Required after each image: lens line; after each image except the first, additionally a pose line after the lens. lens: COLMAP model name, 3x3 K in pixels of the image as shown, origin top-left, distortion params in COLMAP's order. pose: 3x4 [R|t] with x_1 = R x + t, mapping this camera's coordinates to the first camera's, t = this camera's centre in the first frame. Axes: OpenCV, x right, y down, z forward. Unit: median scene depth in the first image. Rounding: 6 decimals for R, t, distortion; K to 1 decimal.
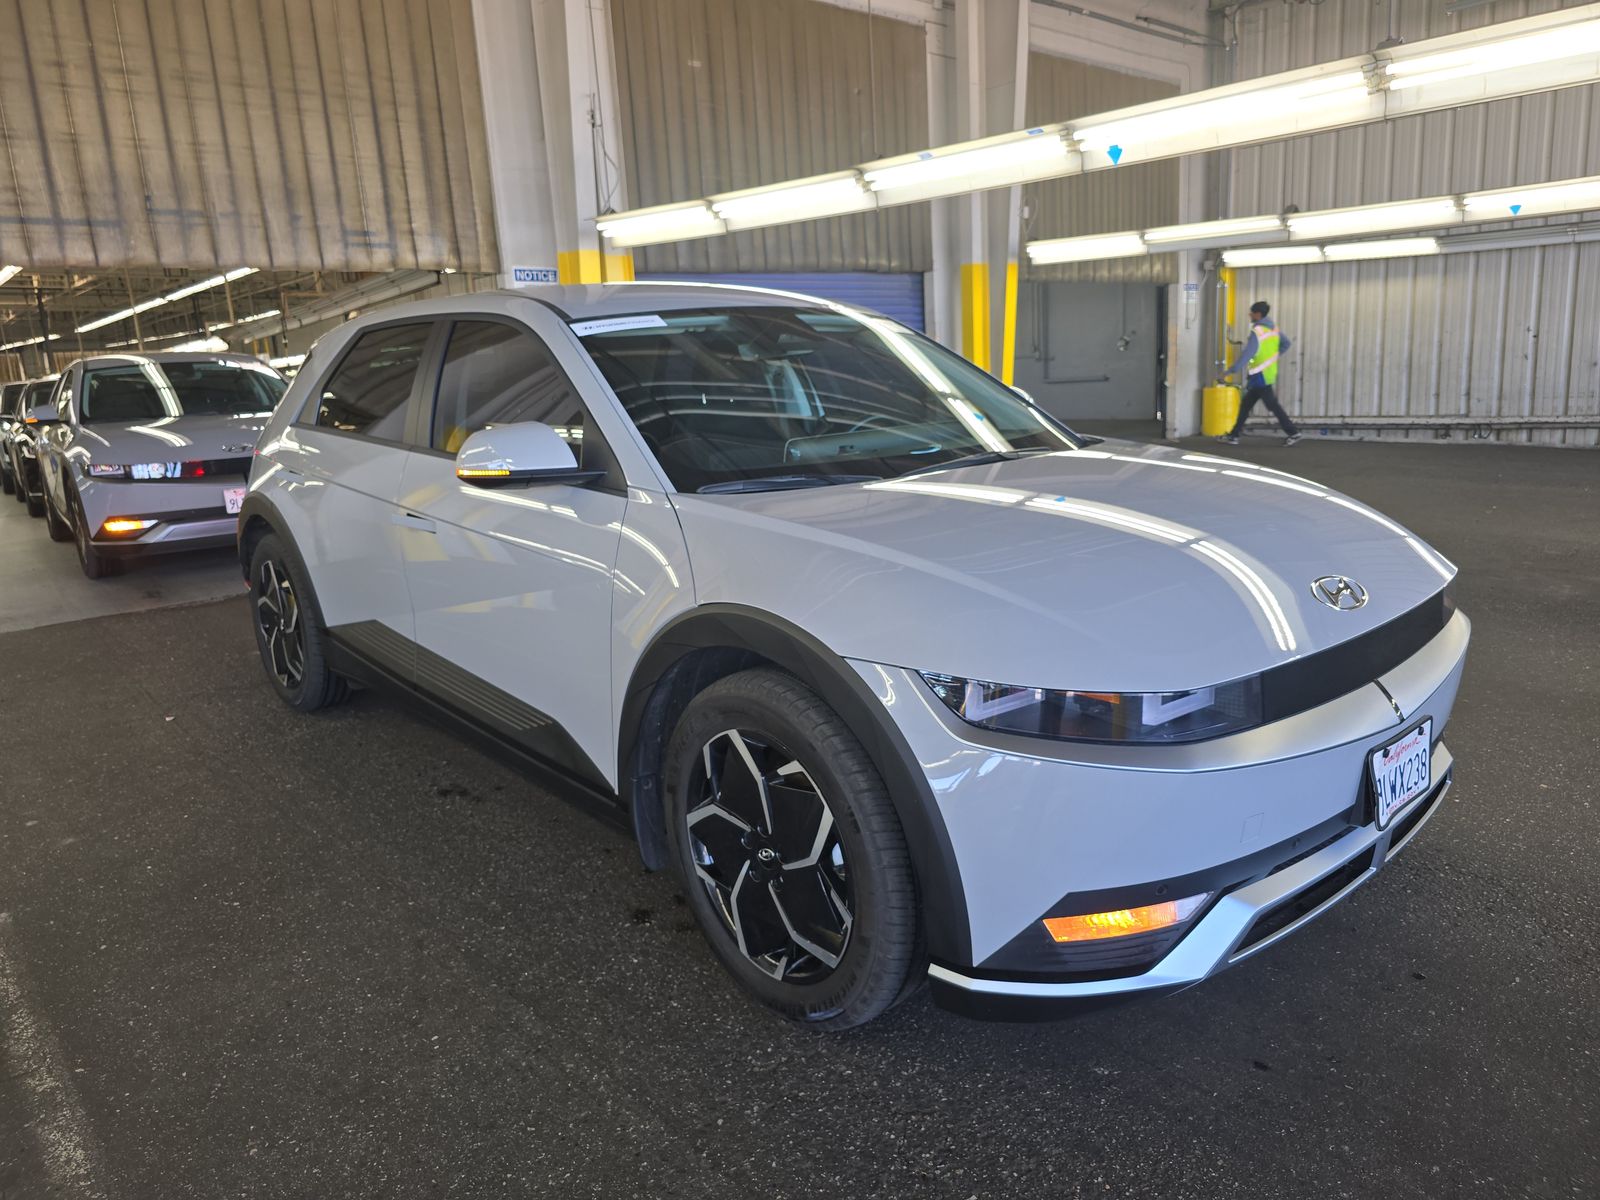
lens RADIAL K [[1135.2, 0, 800.0], [0, 1135.2, 600.0], [0, 0, 1]] dist [0.057795, -0.041226]
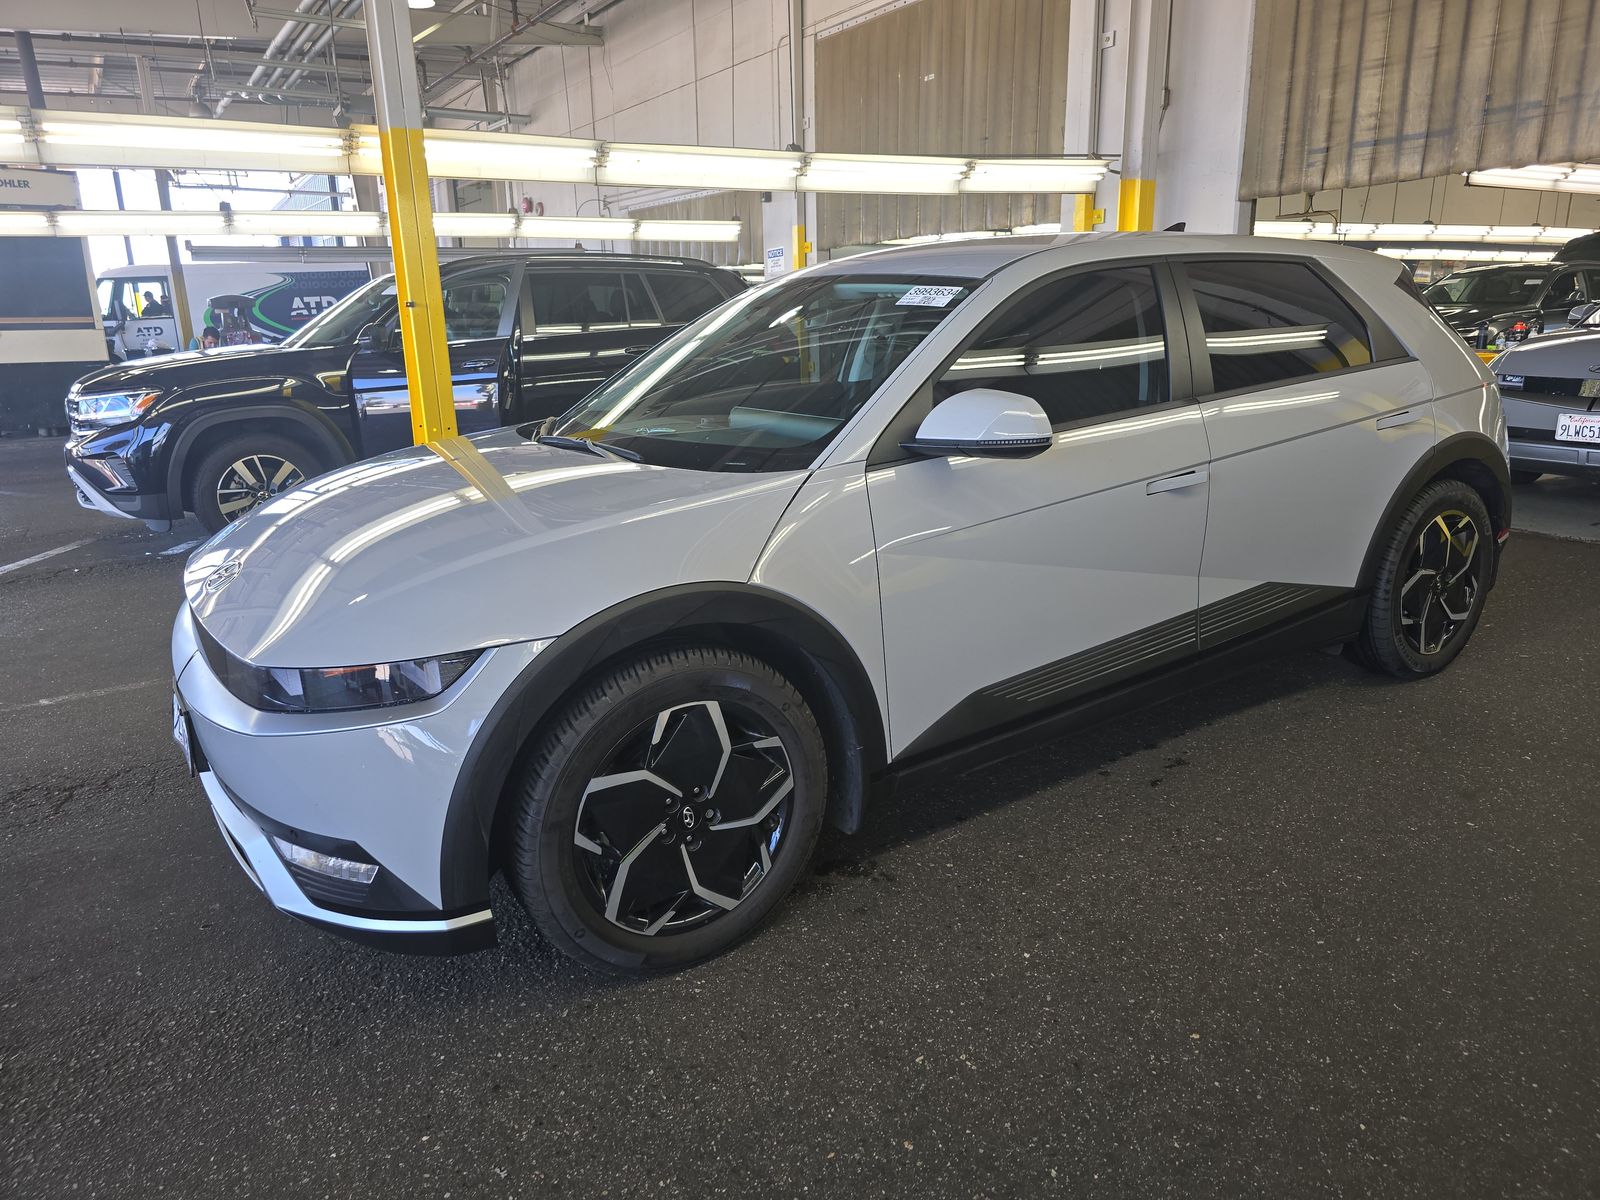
lens RADIAL K [[1112.2, 0, 800.0], [0, 1112.2, 600.0], [0, 0, 1]] dist [0.068775, -0.037501]
pose [[-0.147136, 0.300645, -0.942318, 0.521037], [-0.178237, 0.929033, 0.324237, -0.157515], [0.972925, 0.215663, -0.083108, 0.582714]]
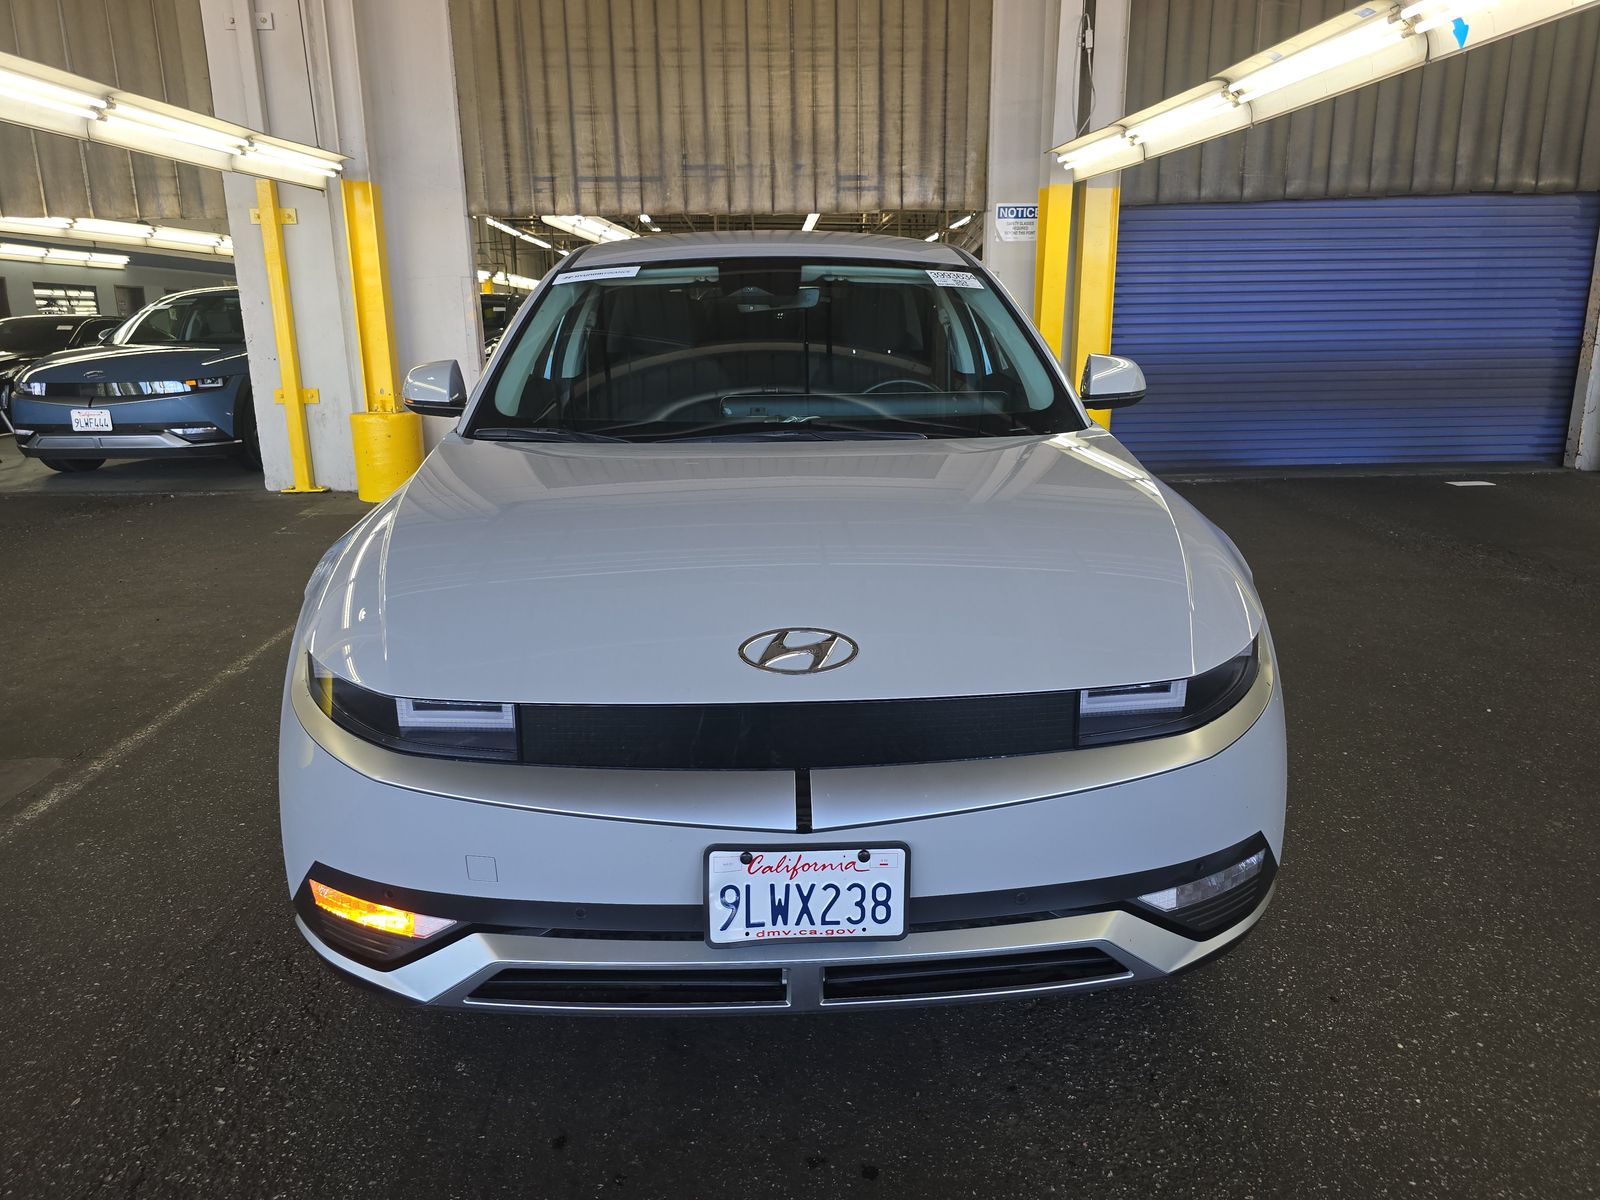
lens RADIAL K [[1112.2, 0, 800.0], [0, 1112.2, 600.0], [0, 0, 1]] dist [0.068775, -0.037501]
pose [[0.758437, 0.203061, -0.619306, 0.344954], [-0.163736, 0.979115, 0.120517, -0.048811], [0.630844, 0.009998, 0.775845, 0.150777]]
